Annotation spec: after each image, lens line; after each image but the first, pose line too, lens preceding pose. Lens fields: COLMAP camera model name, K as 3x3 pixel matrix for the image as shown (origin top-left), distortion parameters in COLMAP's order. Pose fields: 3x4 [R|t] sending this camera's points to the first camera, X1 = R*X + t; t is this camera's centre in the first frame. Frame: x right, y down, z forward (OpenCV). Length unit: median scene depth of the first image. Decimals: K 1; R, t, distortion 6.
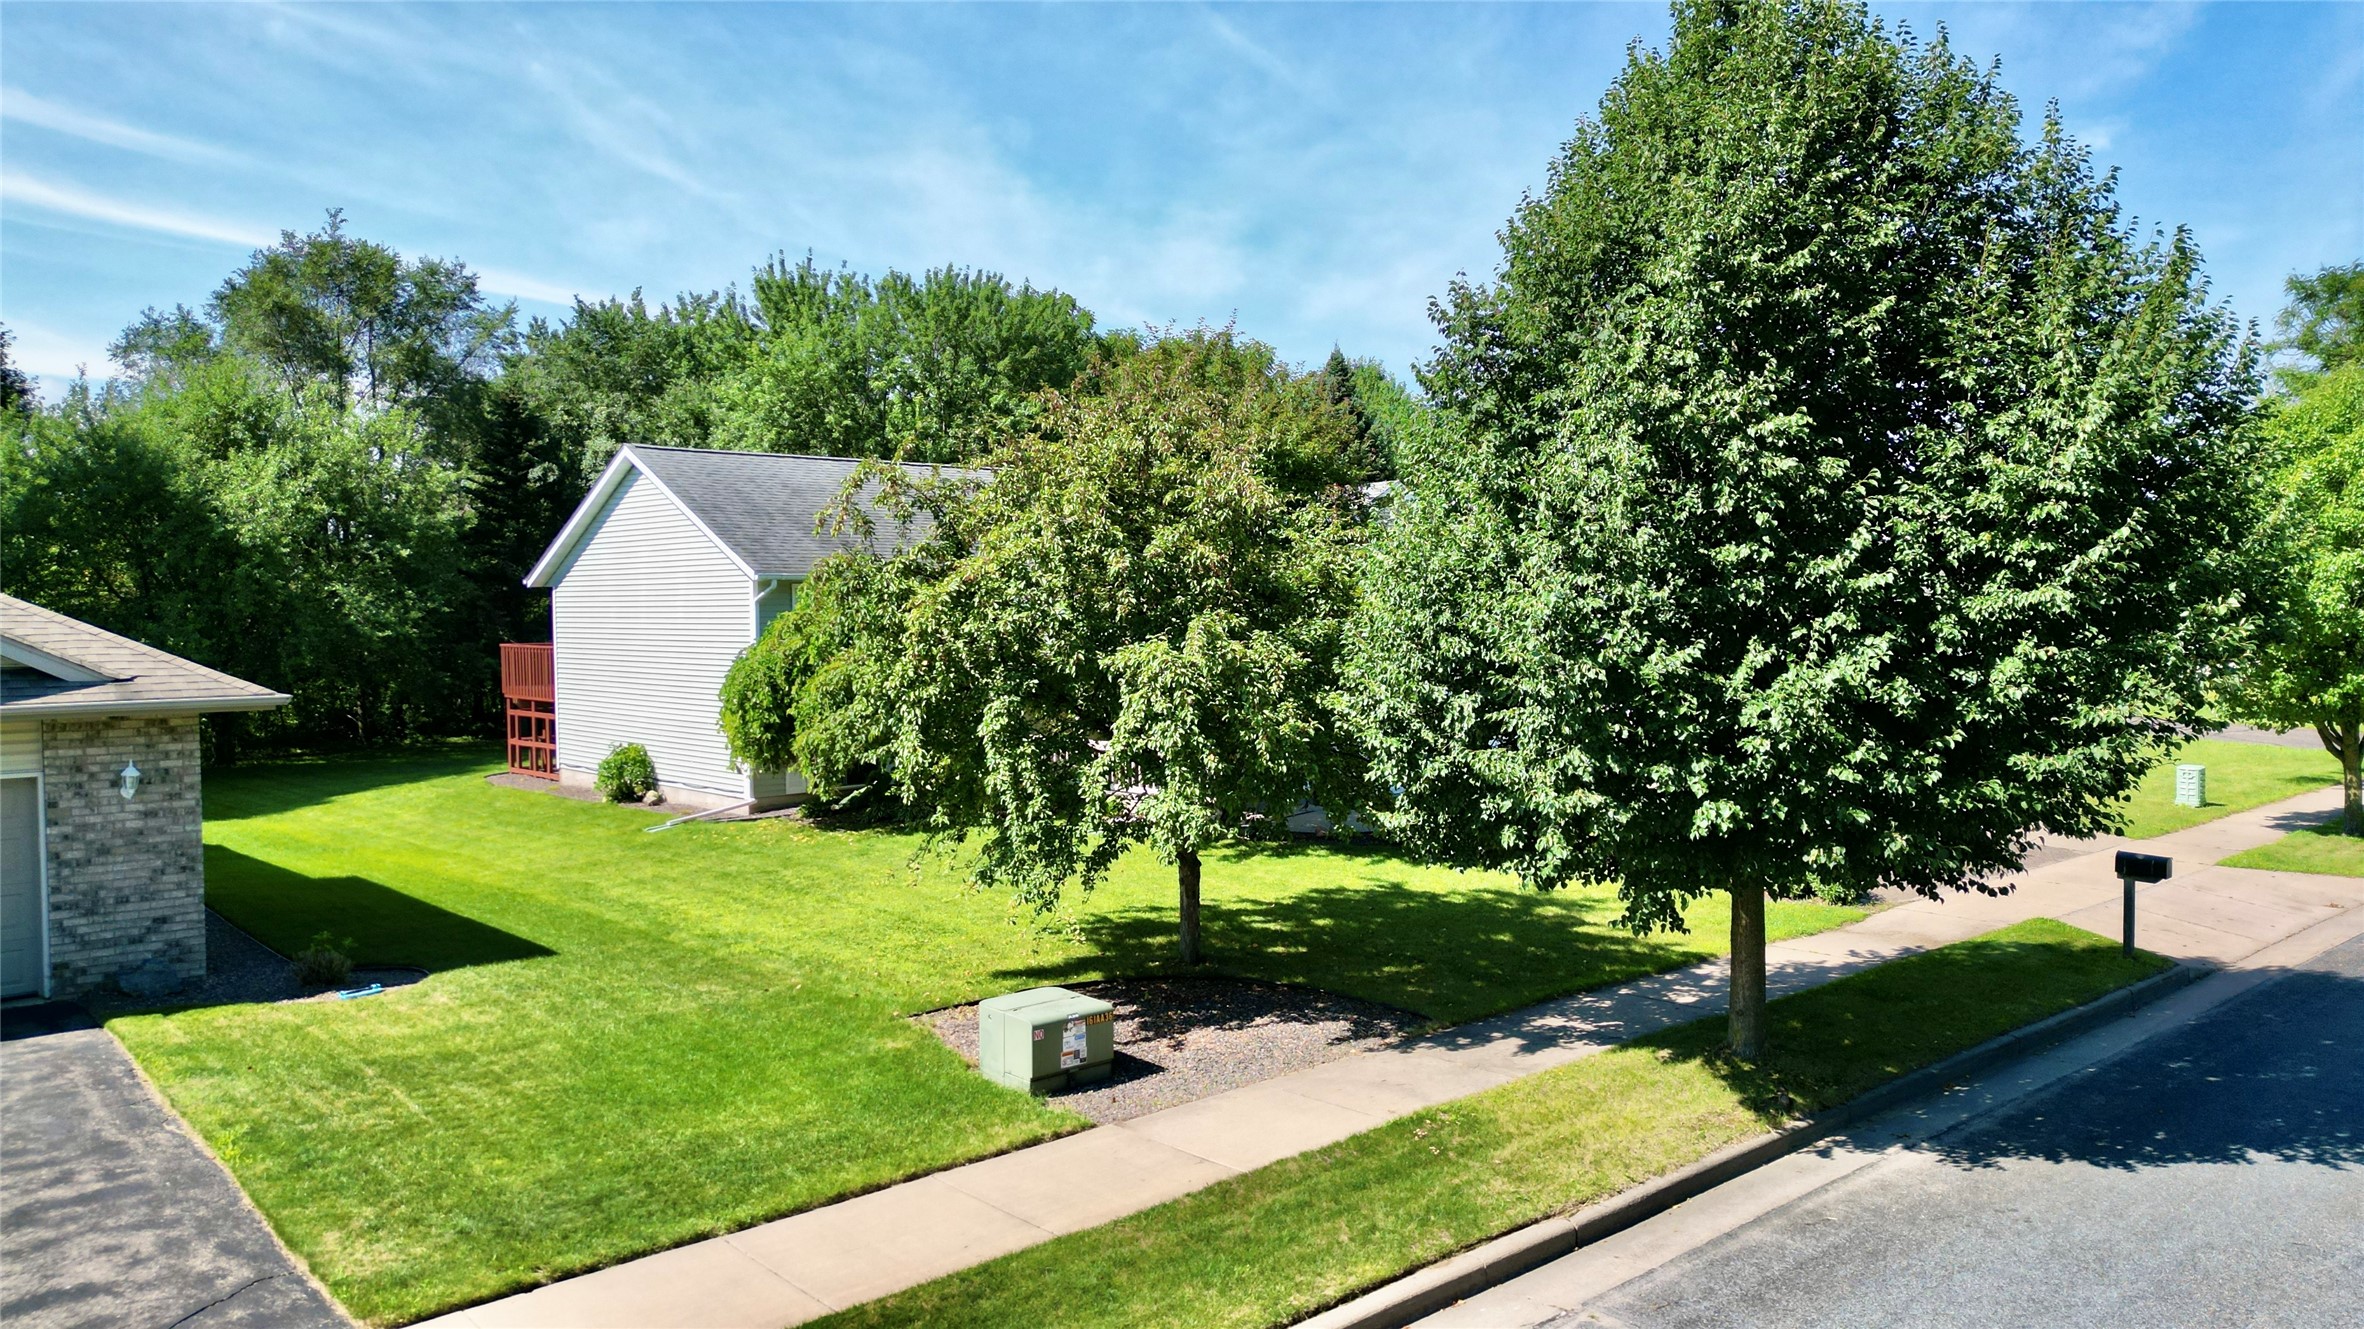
lens RADIAL K [[1660.0, 0, 1193.0], [0, 1660.0, 663.7], [0, 0, 1]] dist [0.056279, -0.048140]
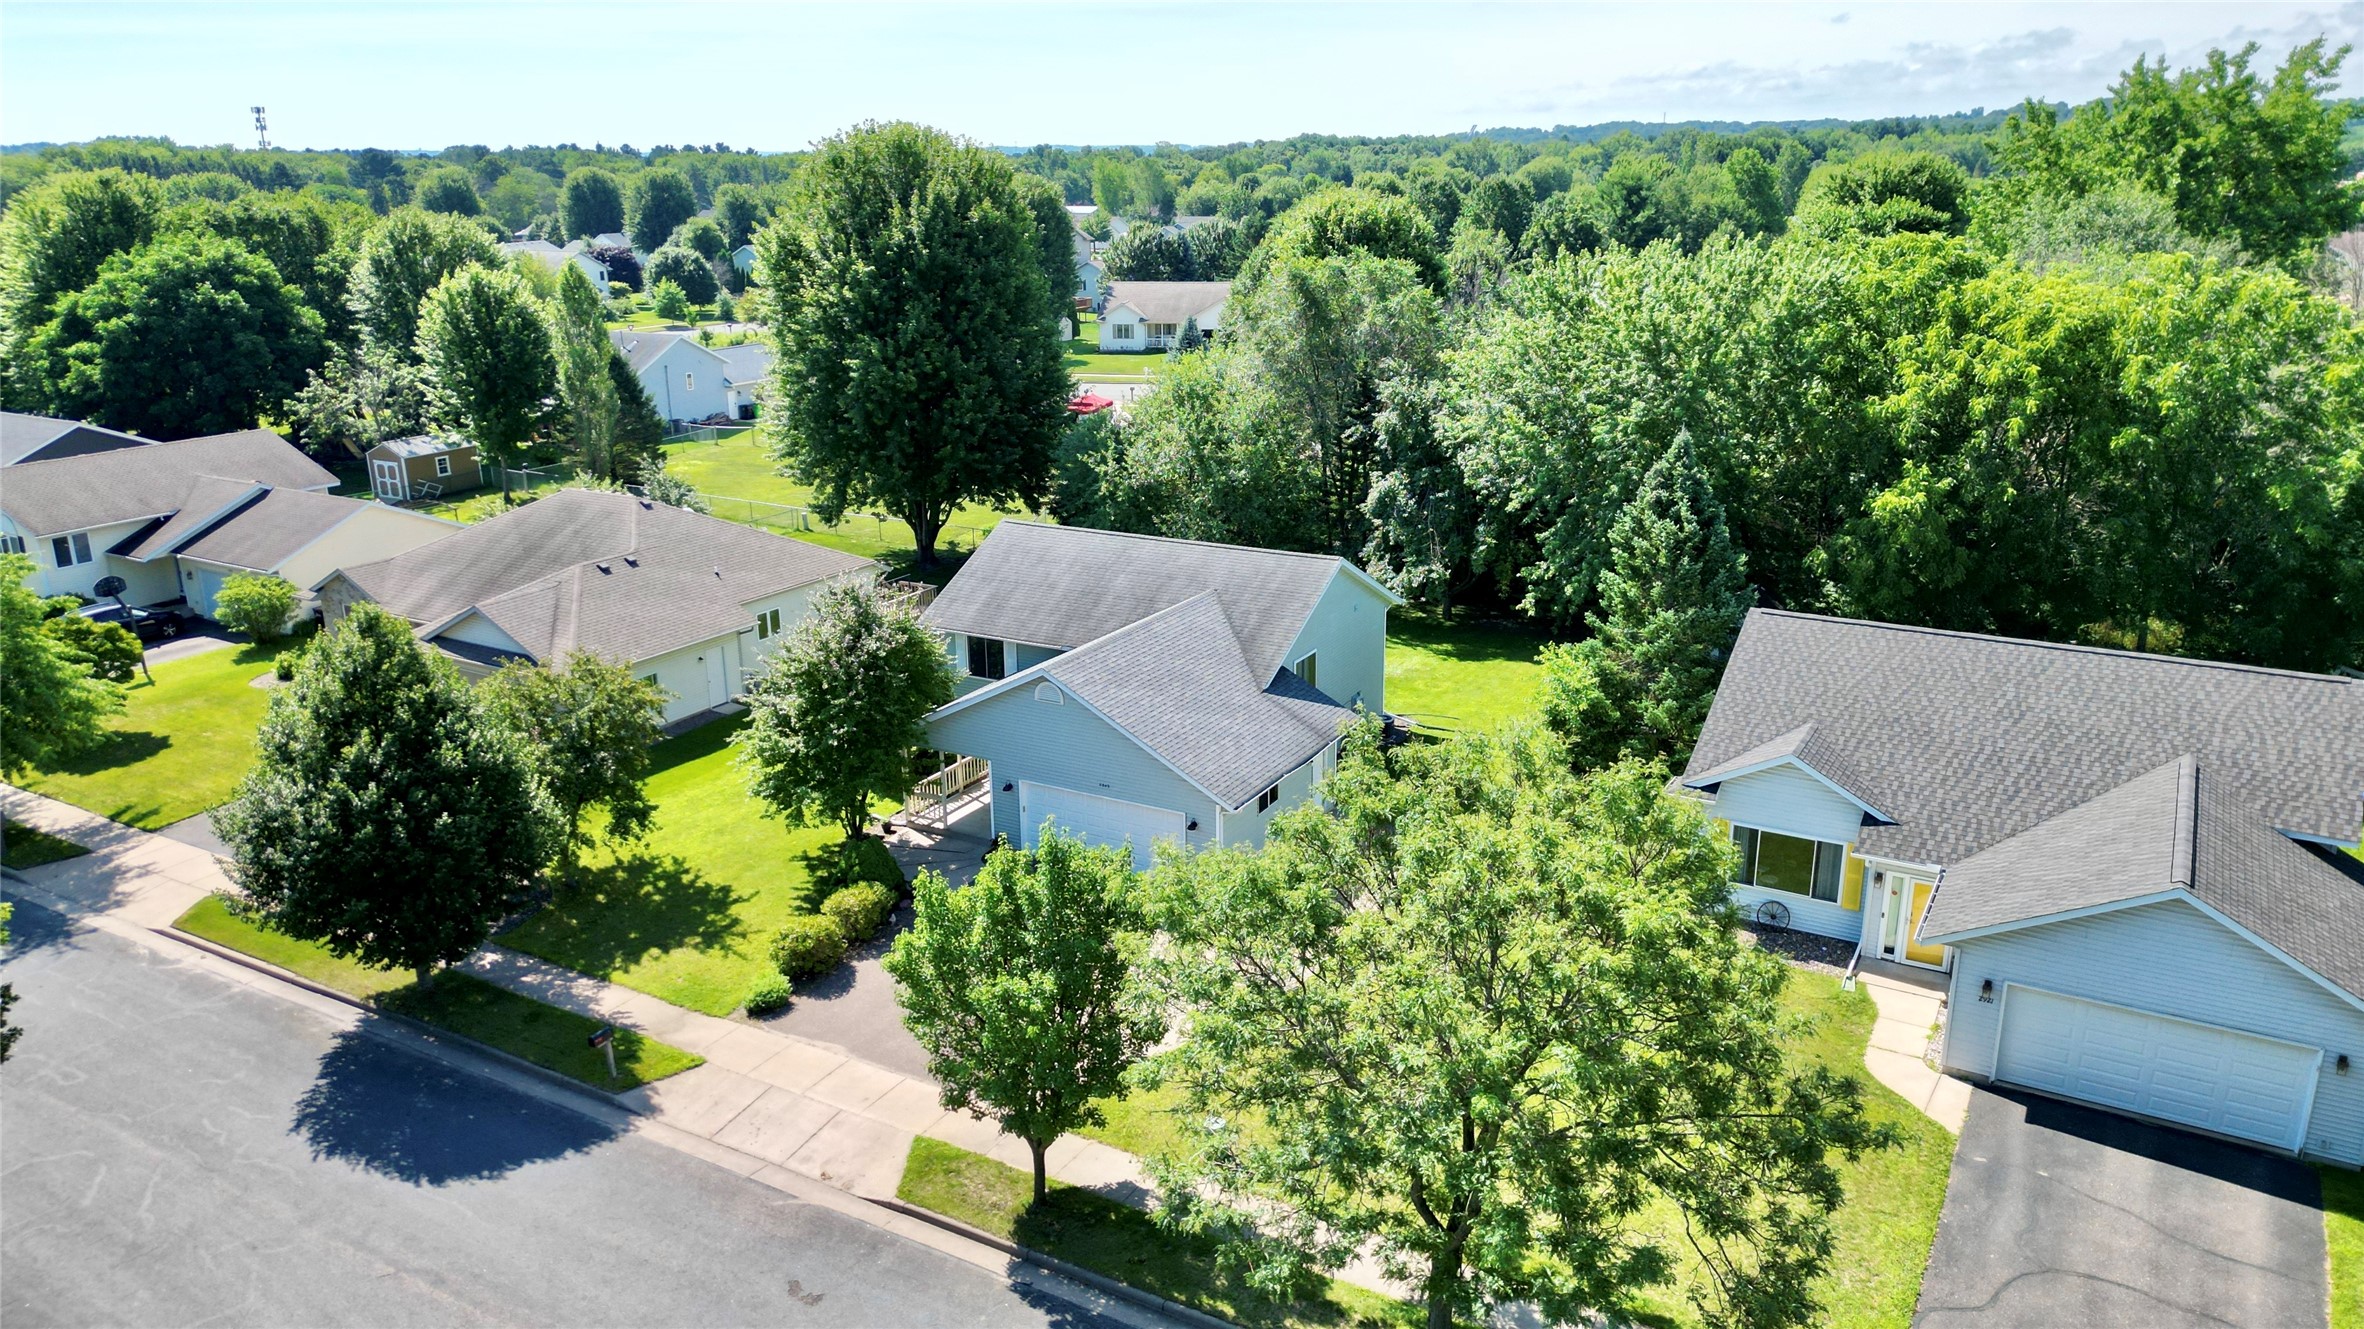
lens RADIAL K [[1660.0, 0, 1174.5], [0, 1660.0, 661.0], [0, 0, 1]] dist [0.056279, -0.048140]
pose [[0.297476, 0.271470, -0.915321, 3.229915], [-0.032933, 0.961070, 0.274335, -1.137841], [0.954161, -0.051464, 0.294835, 1.456905]]
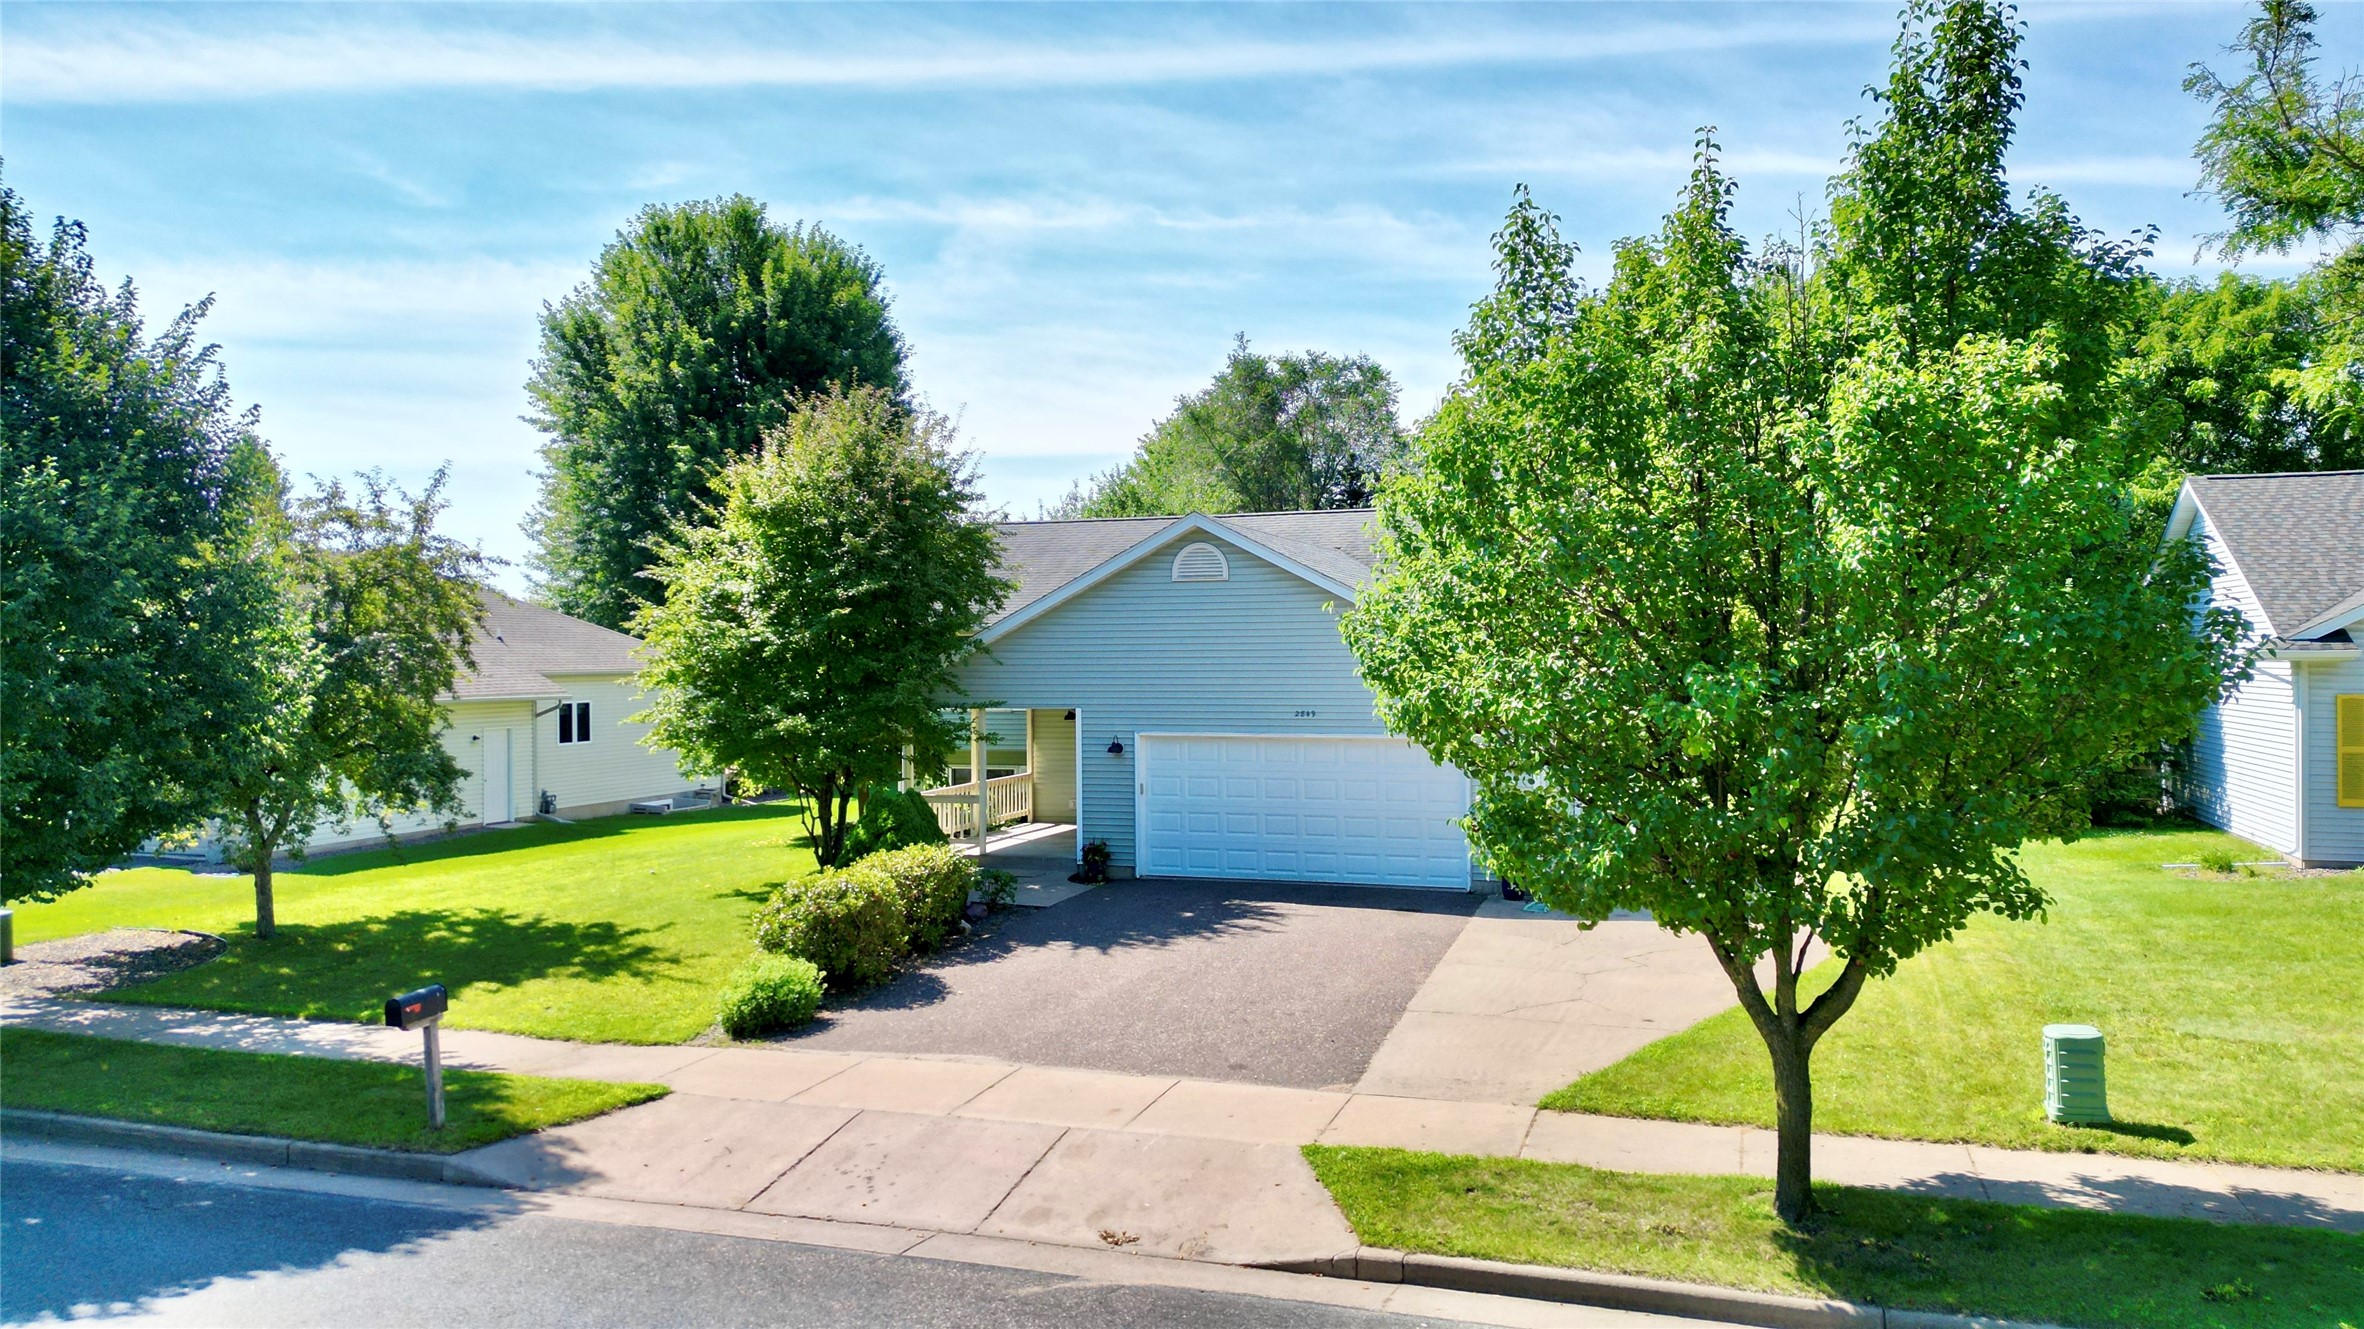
lens RADIAL K [[1660.0, 0, 1179.9], [0, 1660.0, 659.9], [0, 0, 1]] dist [0.056279, -0.048140]
pose [[0.483374, -0.002412, -0.875411, 1.878465], [-0.034919, 0.999147, -0.022034, -0.051162], [0.874717, 0.041219, 0.482877, 1.243281]]
